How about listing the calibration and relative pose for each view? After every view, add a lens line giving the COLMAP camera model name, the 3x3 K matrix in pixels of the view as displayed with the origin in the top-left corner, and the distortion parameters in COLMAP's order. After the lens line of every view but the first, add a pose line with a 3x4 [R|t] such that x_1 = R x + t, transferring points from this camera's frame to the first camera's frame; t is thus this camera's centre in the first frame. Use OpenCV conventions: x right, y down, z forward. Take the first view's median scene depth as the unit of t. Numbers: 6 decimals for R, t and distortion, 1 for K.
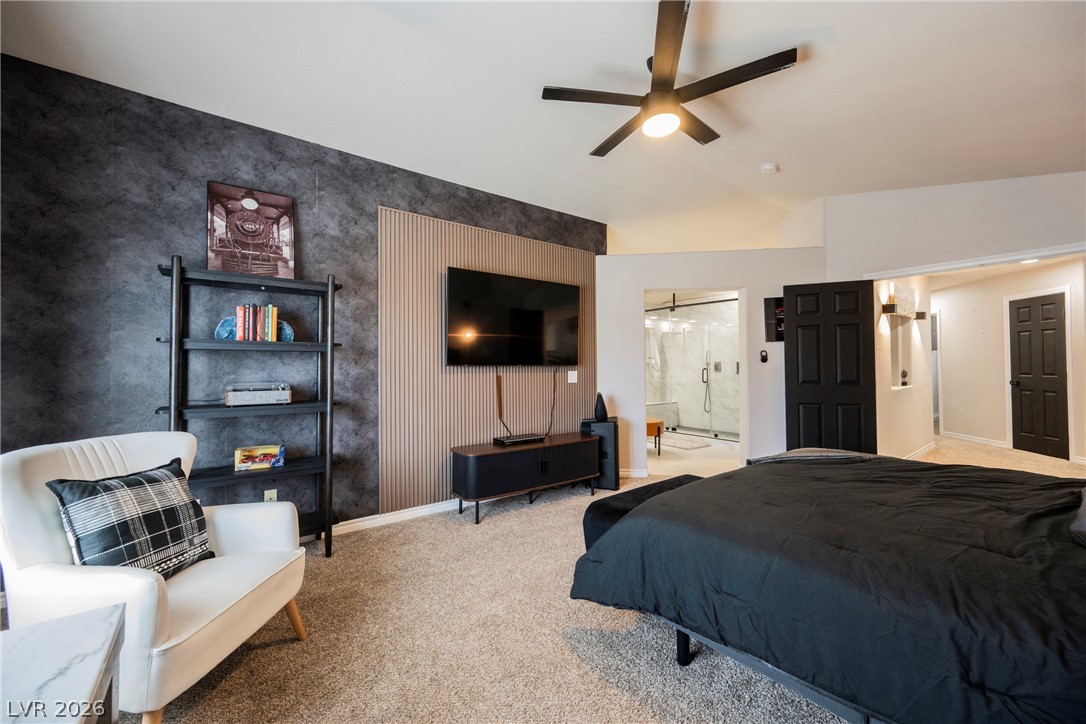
lens RADIAL K [[422.9, 0, 546.3], [0, 422.9, 362.2], [0, 0, 1]] dist [-0.000388, -0.000246]
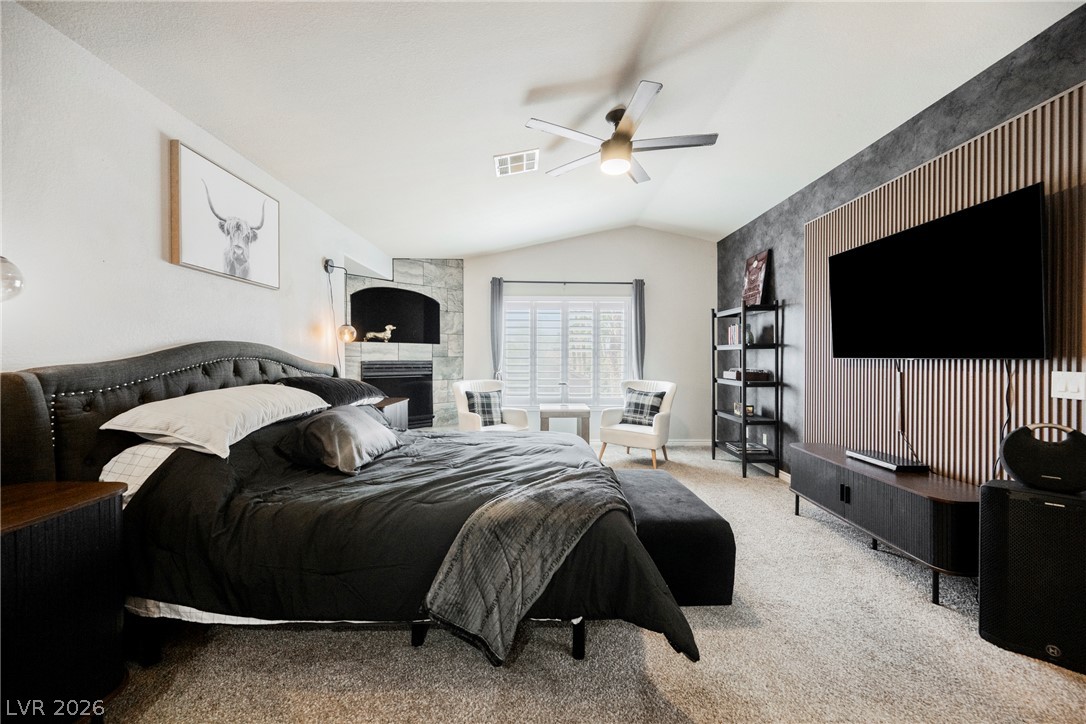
lens RADIAL K [[422.9, 0, 546.3], [0, 422.9, 362.2], [0, 0, 1]] dist [-0.000388, -0.000246]
pose [[-0.593119, 0.014663, -0.804982, 0.789579], [0.015148, 0.999860, 0.007051, 0.000886], [0.804973, -0.008012, -0.593258, 0.877534]]
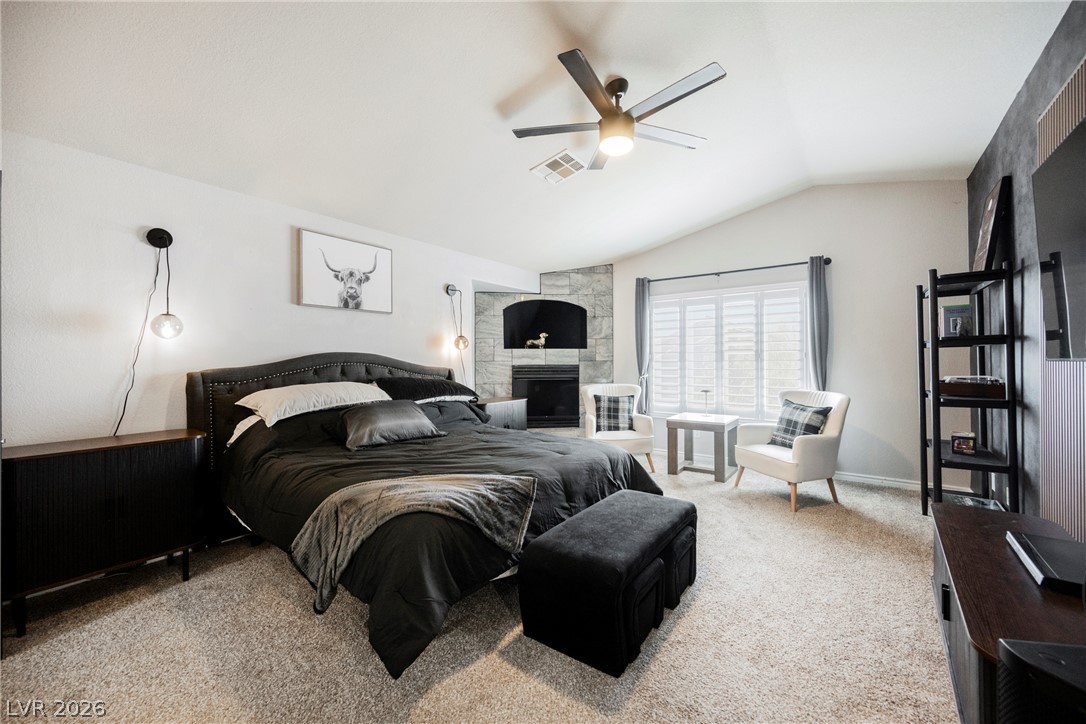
lens RADIAL K [[422.9, 0, 546.3], [0, 422.9, 362.2], [0, 0, 1]] dist [-0.000388, -0.000246]
pose [[-0.962216, 0.012605, -0.271997, 0.425052], [0.016357, 0.999800, -0.011533, 0.006275], [0.271797, -0.015547, -0.962229, 1.118498]]
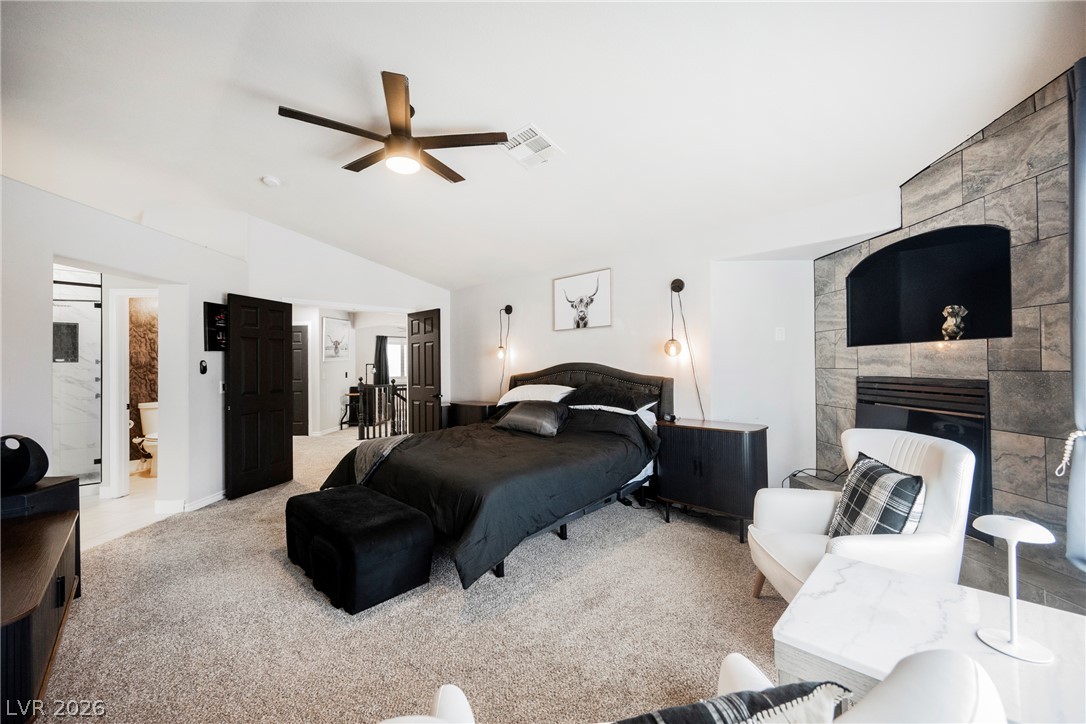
lens RADIAL K [[431.2, 0, 543.0], [0, 431.2, 362.0], [0, 0, 1]] dist [-0.000078, -0.000105]
pose [[-0.136986, 0.018017, 0.990409, -0.505366], [-0.003652, 0.999819, -0.018694, -0.010603], [-0.990566, -0.006178, -0.136896, 0.437890]]
